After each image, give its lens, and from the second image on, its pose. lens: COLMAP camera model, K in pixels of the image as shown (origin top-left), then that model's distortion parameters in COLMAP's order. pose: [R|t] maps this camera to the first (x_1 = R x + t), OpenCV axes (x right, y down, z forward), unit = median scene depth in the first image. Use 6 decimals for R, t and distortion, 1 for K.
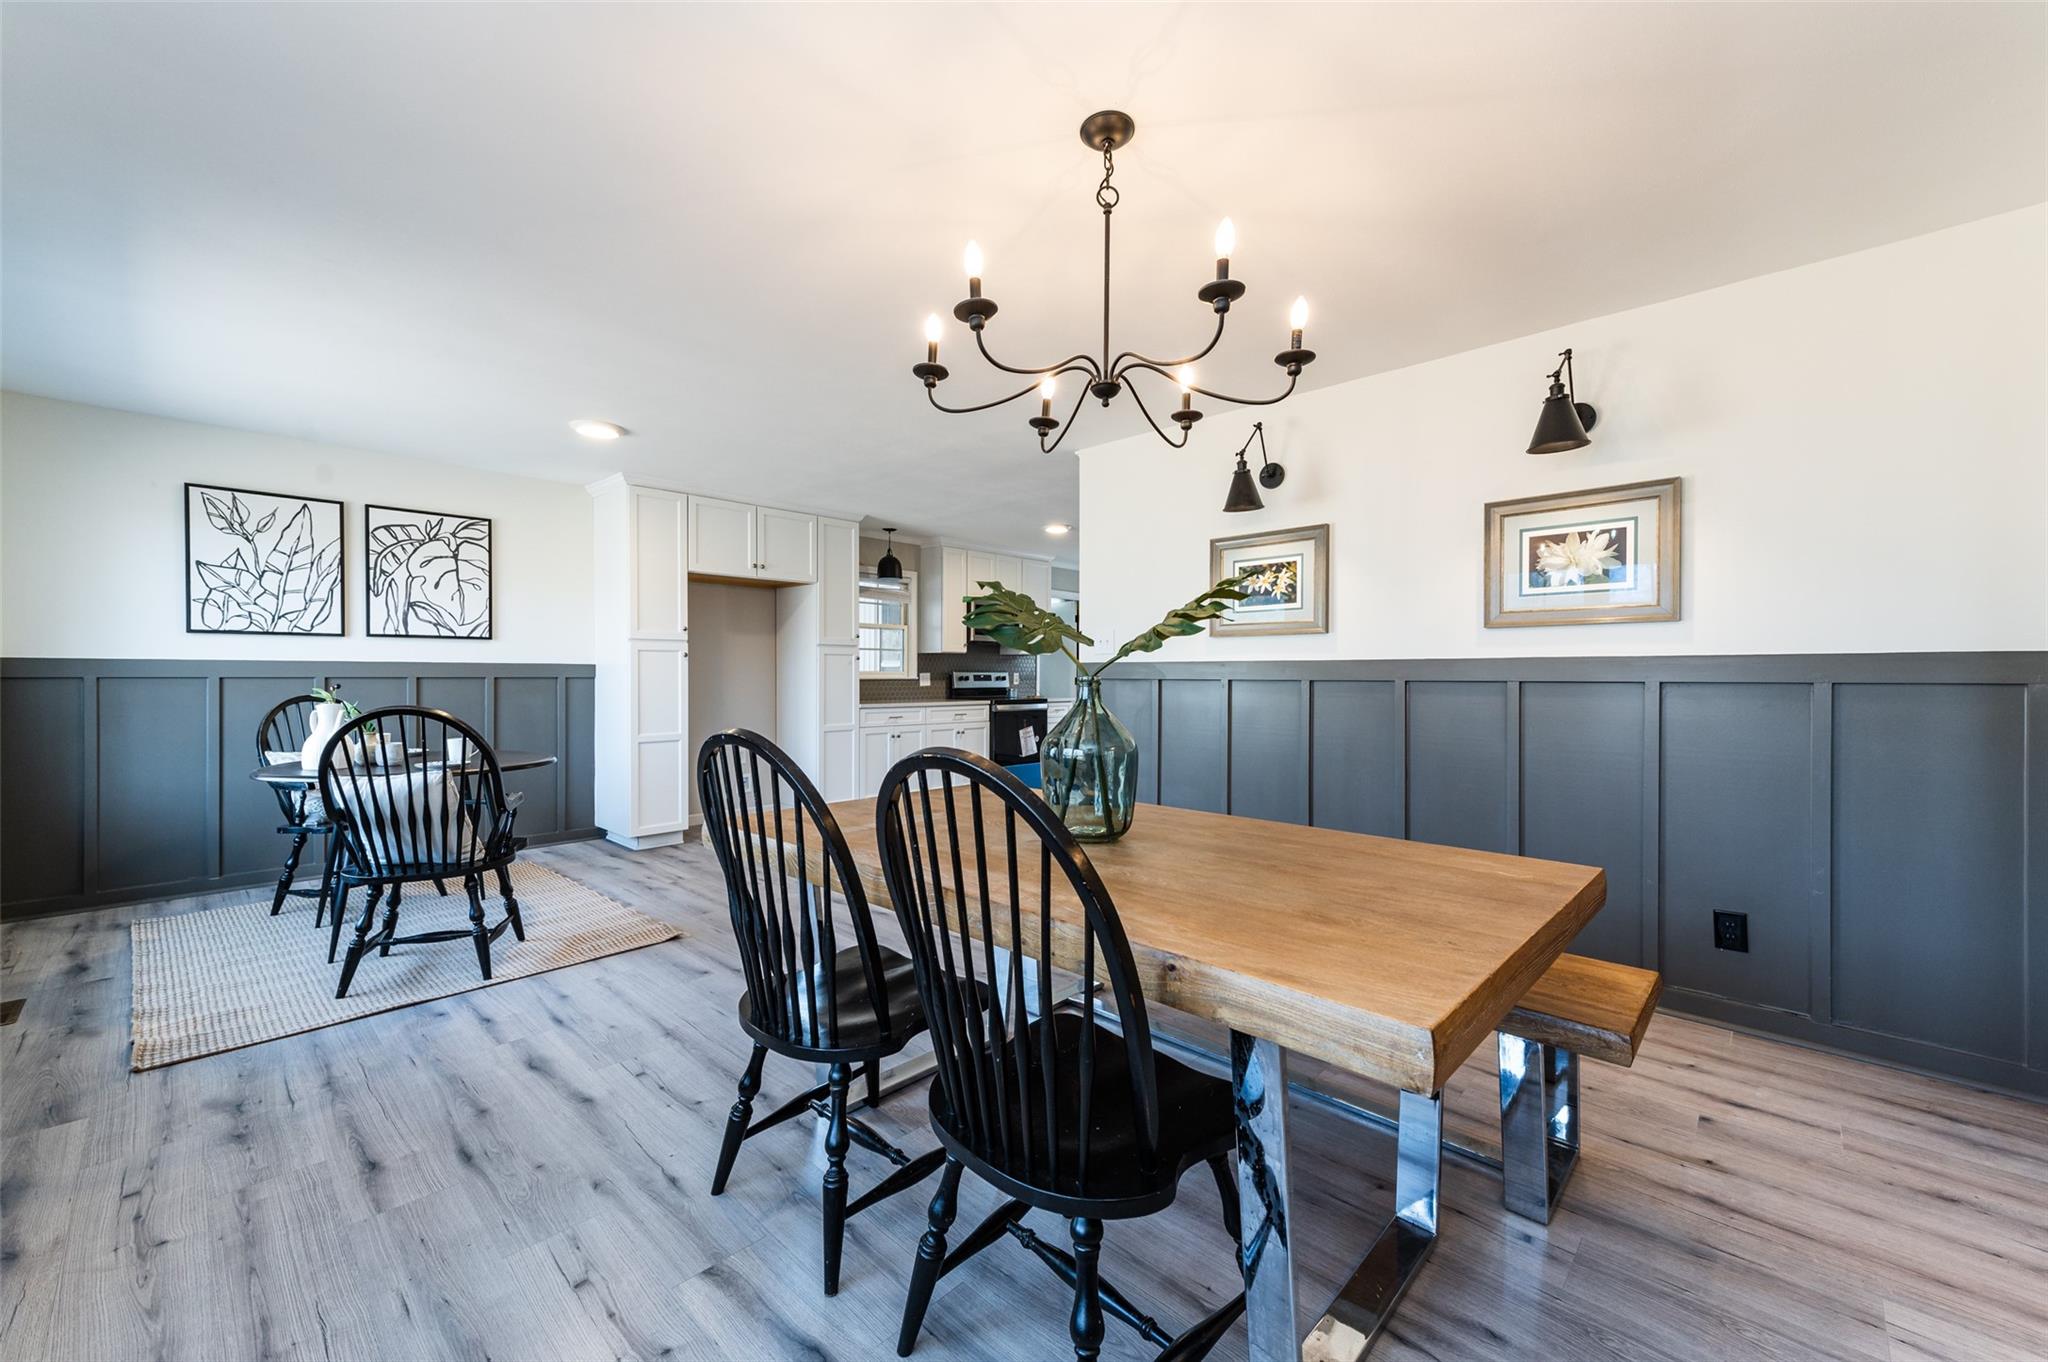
lens RADIAL K [[801.8, 0, 1053.3], [0, 801.8, 685.9], [0, 0, 1]] dist [0.019063, -0.000838]
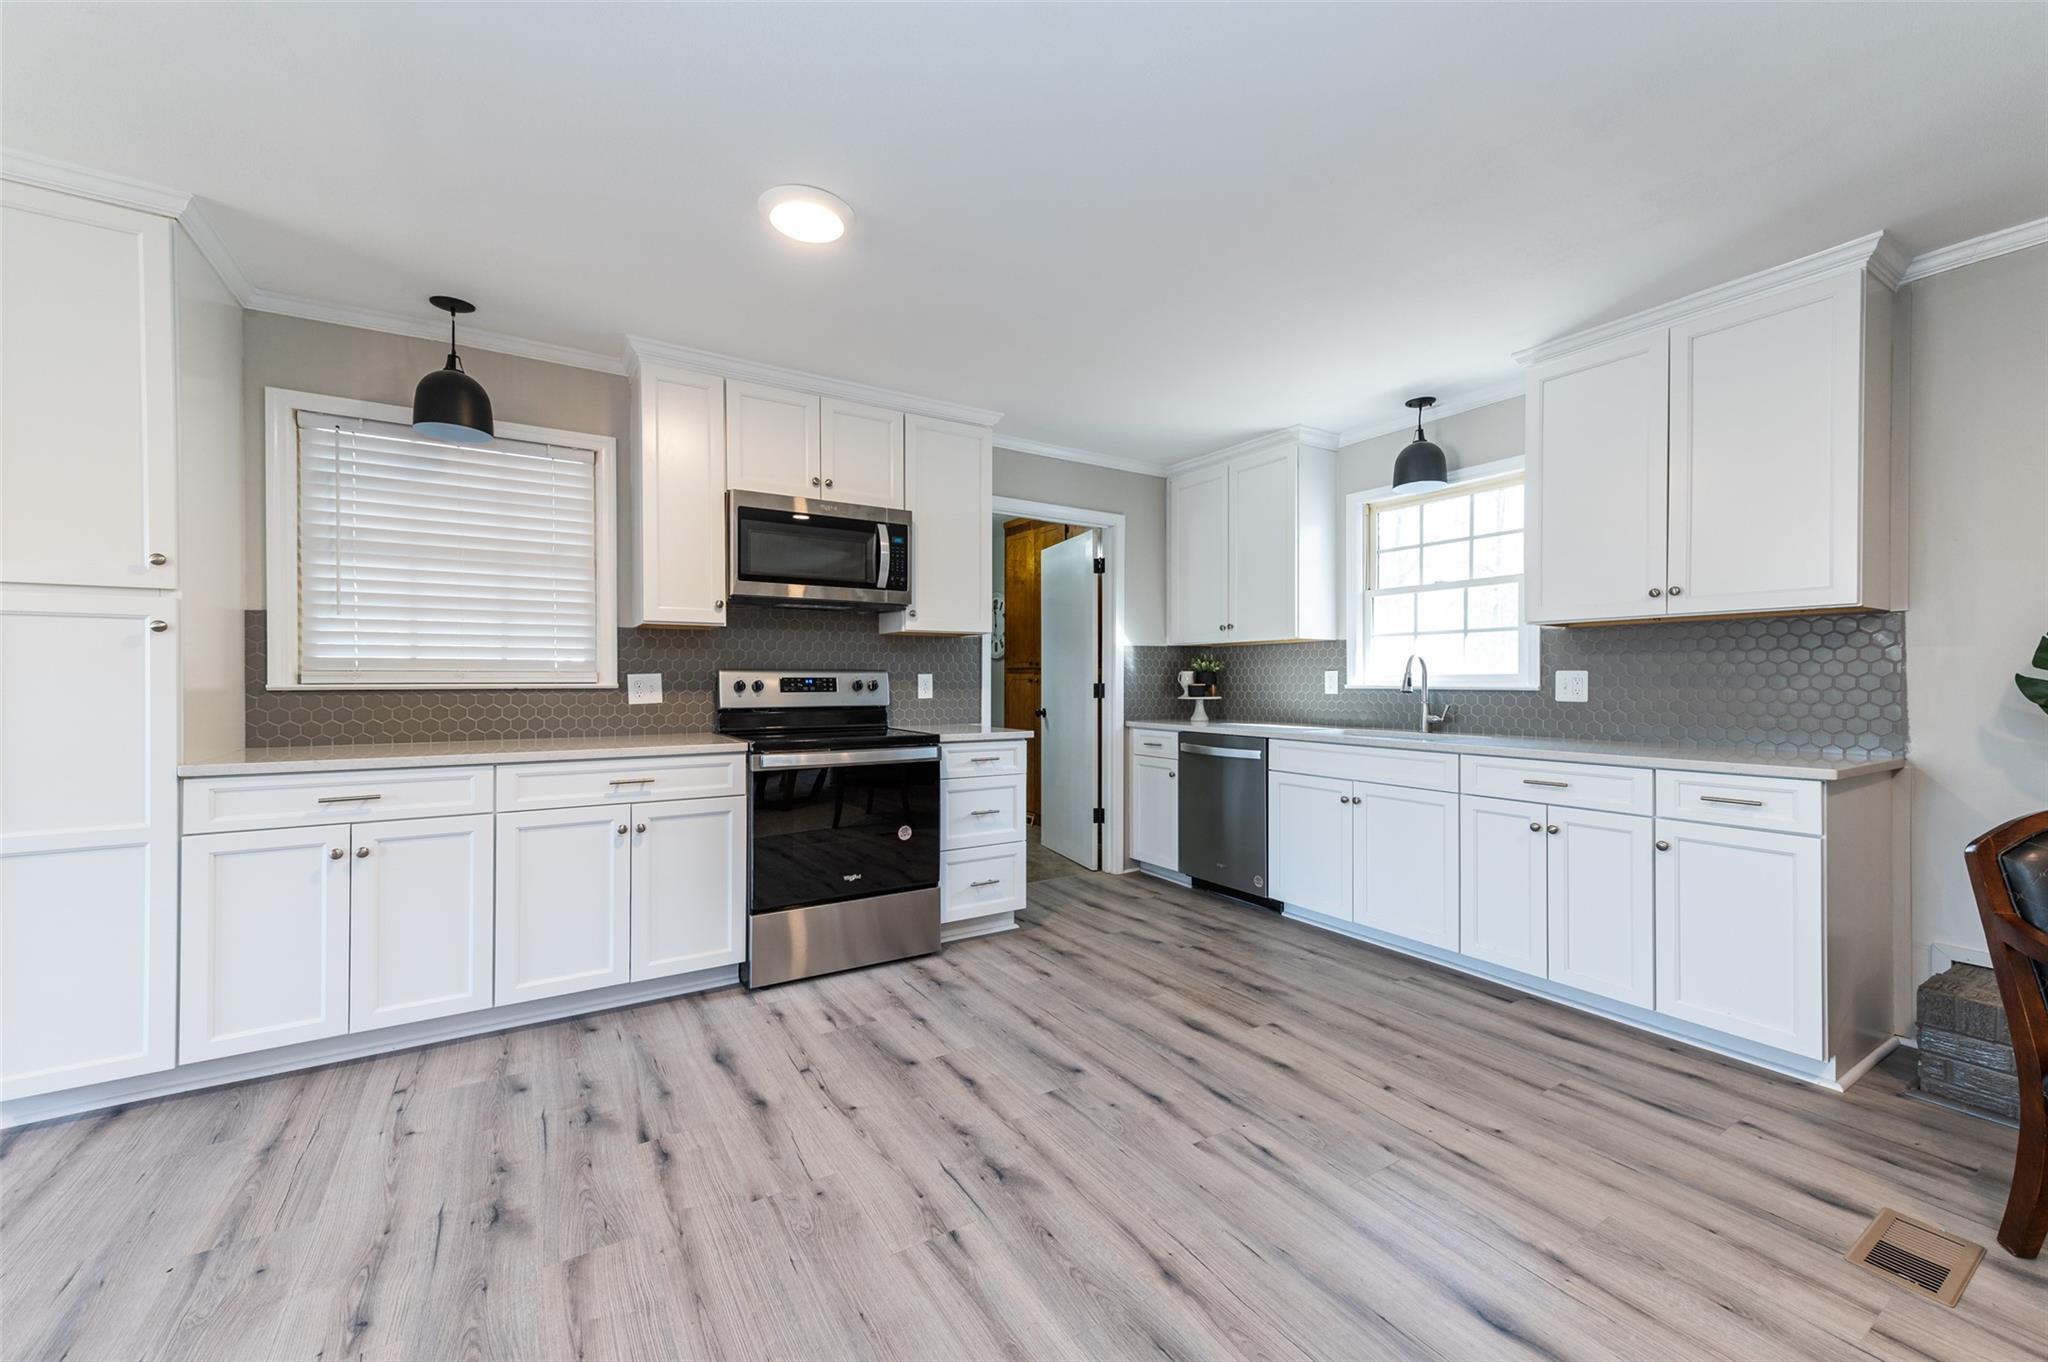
lens RADIAL K [[801.8, 0, 1010.6], [0, 801.8, 680.2], [0, 0, 1]] dist [0.019063, -0.000838]
pose [[0.960095, -0.009113, -0.279526, 0.248725], [0.003477, 0.999781, -0.020653, -0.004810], [0.279653, 0.018857, 0.959916, 1.026393]]
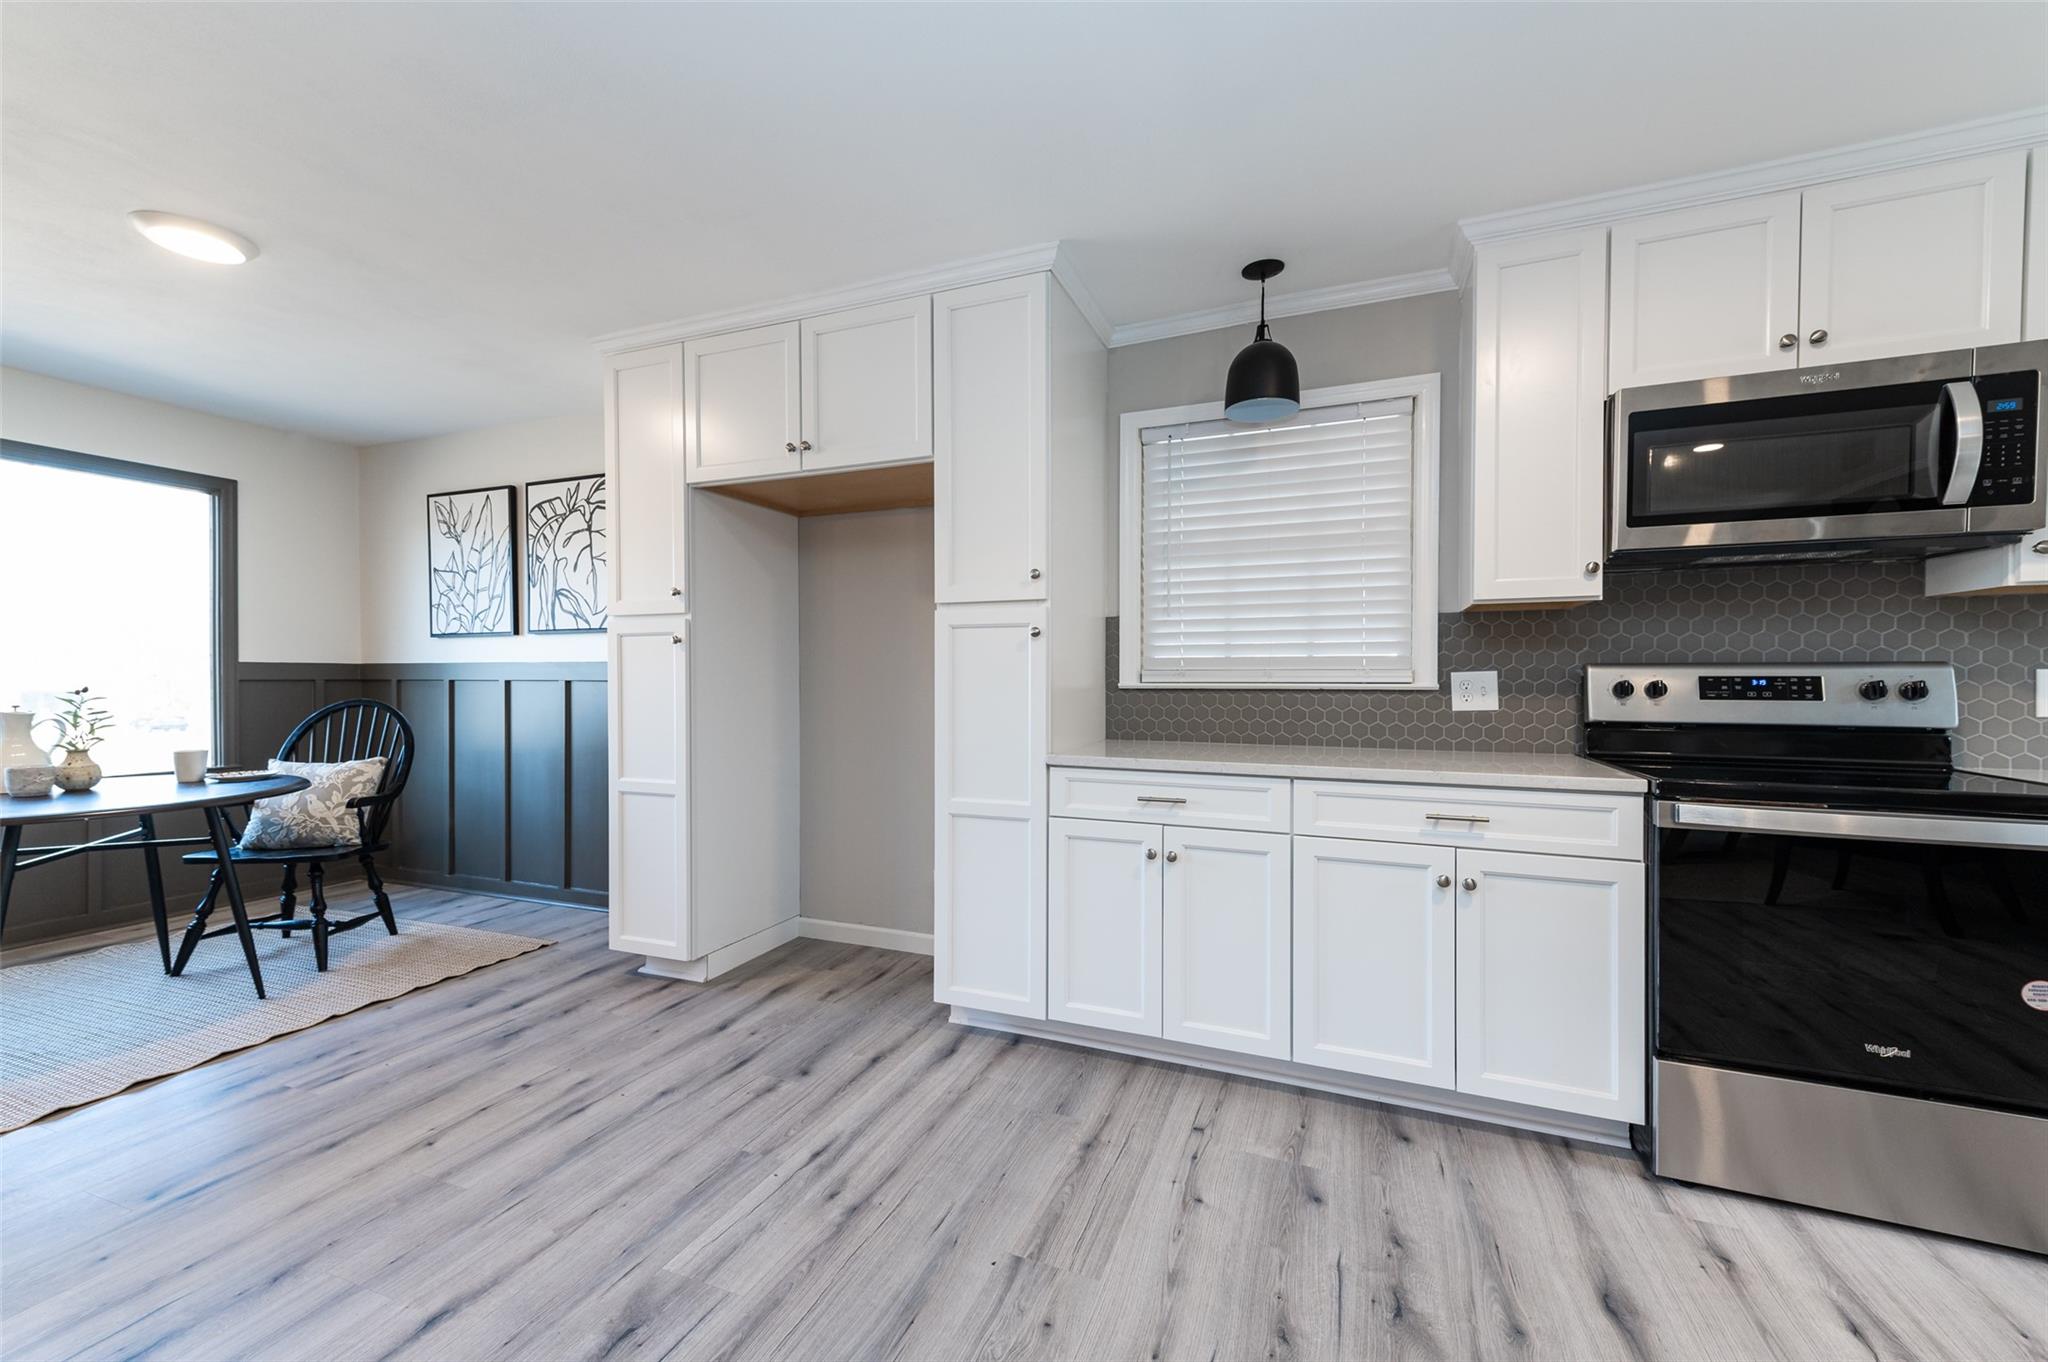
lens RADIAL K [[801.8, 0, 1015.8], [0, 801.8, 685.0], [0, 0, 1]] dist [0.019063, -0.000838]
pose [[0.342624, -0.001065, -0.939472, 0.145853], [-0.016846, 0.999832, -0.007277, -0.008021], [0.939322, 0.018320, 0.342548, 1.140797]]
